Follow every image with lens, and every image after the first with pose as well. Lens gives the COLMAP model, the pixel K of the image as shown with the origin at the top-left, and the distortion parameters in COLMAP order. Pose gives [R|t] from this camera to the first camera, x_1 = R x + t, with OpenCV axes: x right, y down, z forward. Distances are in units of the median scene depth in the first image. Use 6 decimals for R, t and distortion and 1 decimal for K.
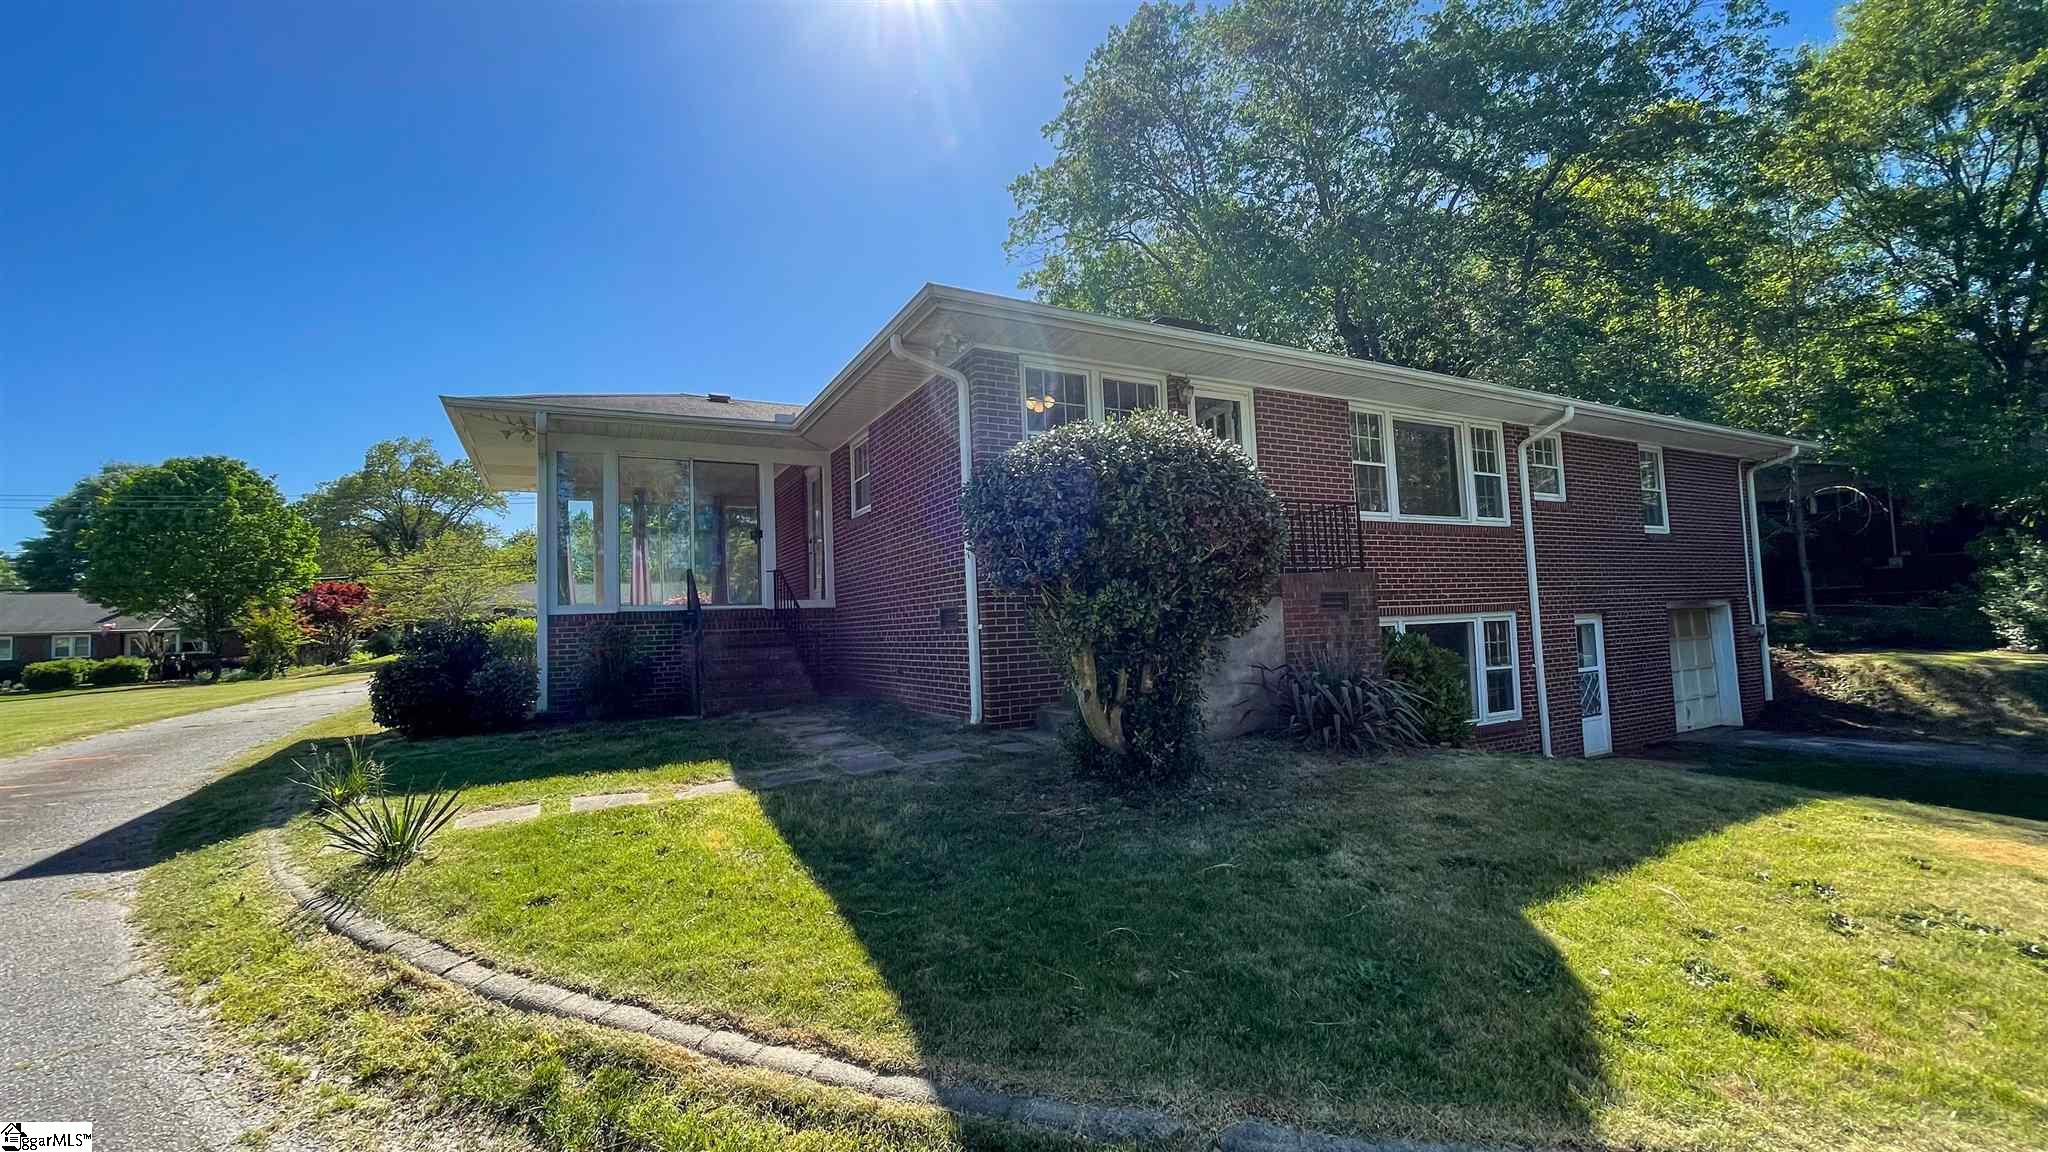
lens RADIAL K [[820.4, 0, 1022.5], [0, 820.4, 582.4], [0, 0, 1]] dist [-0.001888, -0.001031]
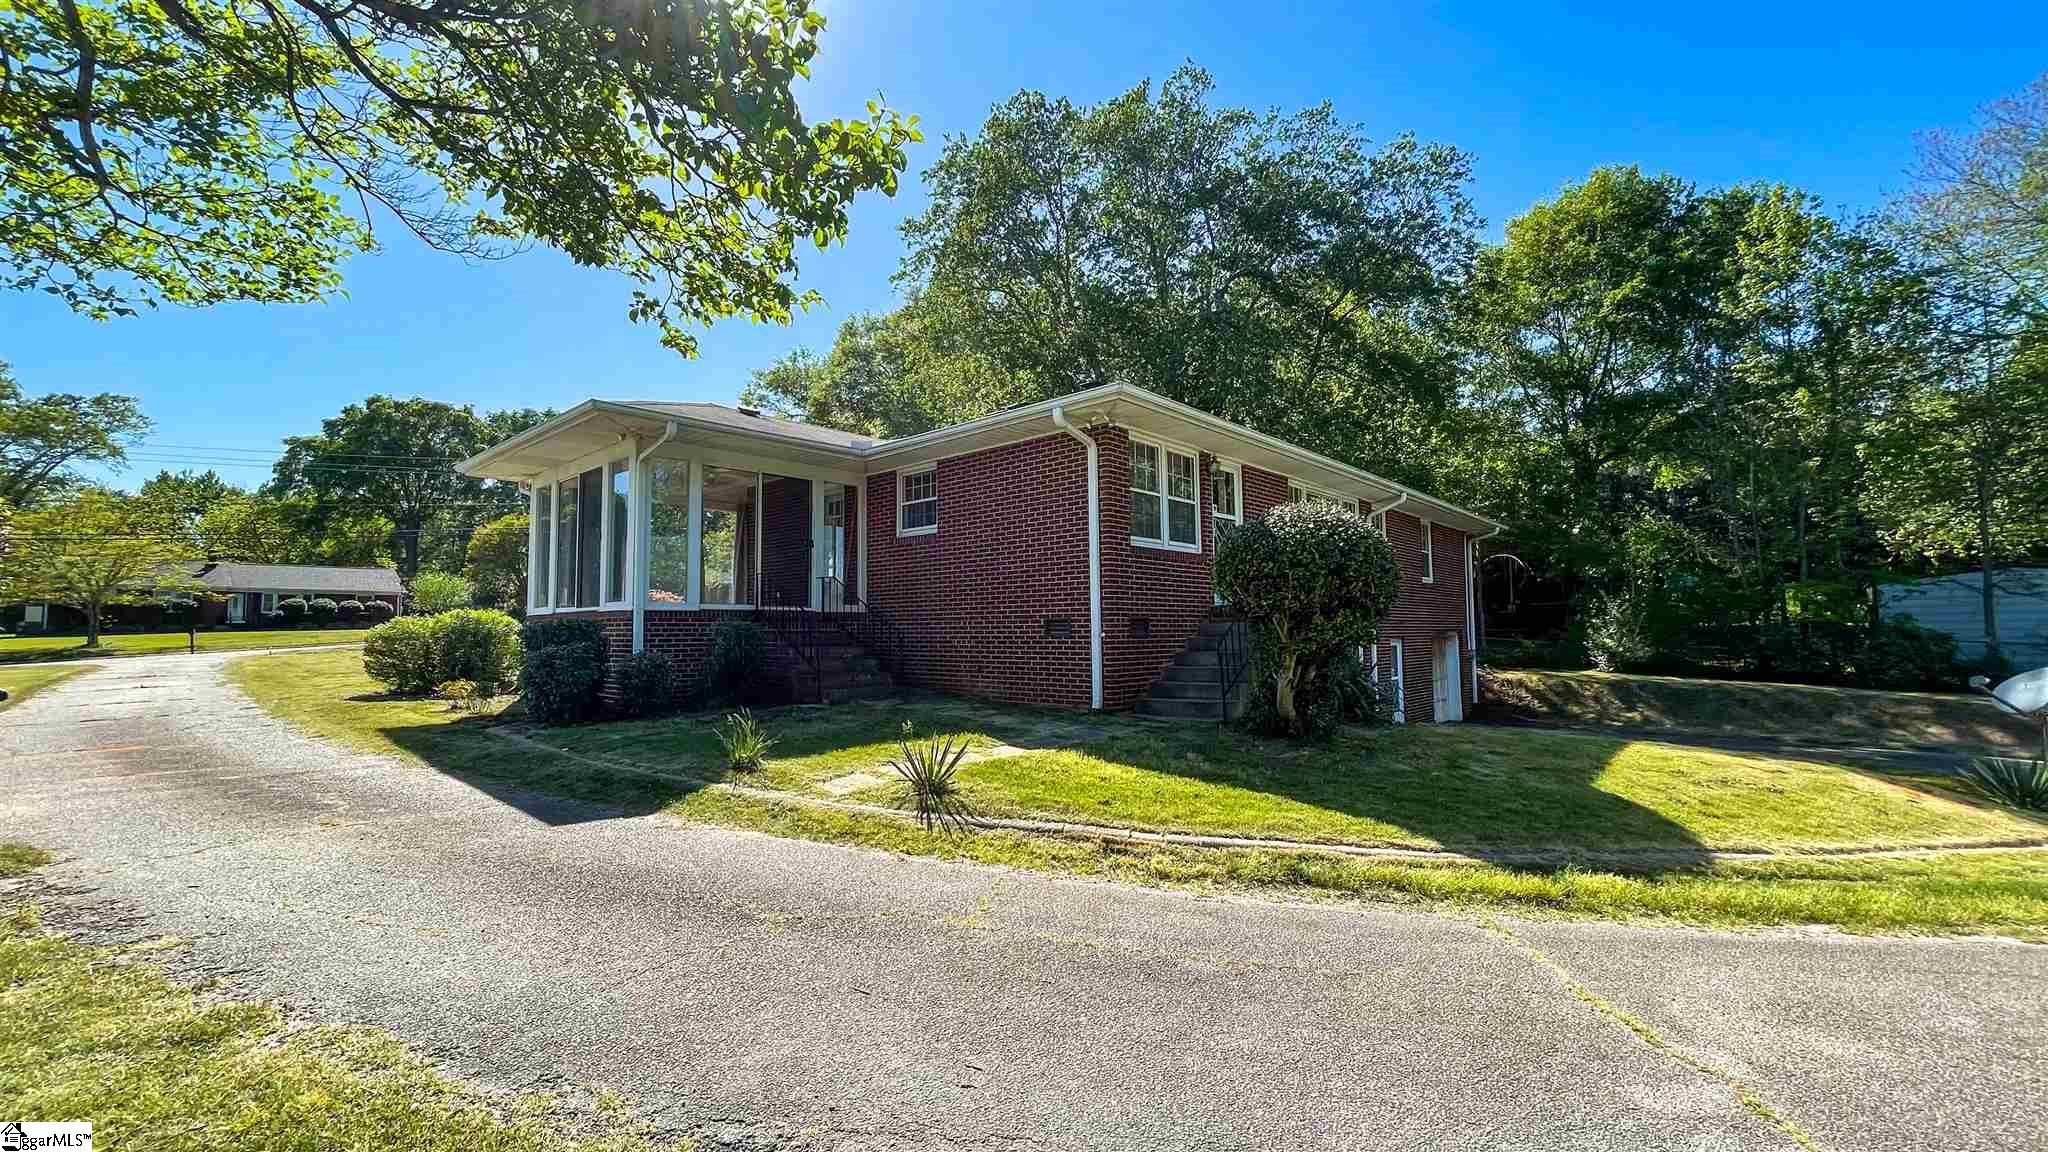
lens RADIAL K [[820.4, 0, 1028.7], [0, 820.4, 572.6], [0, 0, 1]] dist [-0.001888, -0.001031]
pose [[0.945028, 0.056016, 0.322156, -0.296880], [-0.047765, 0.998298, -0.033467, 0.002608], [-0.323482, 0.016239, 0.946095, -0.102392]]
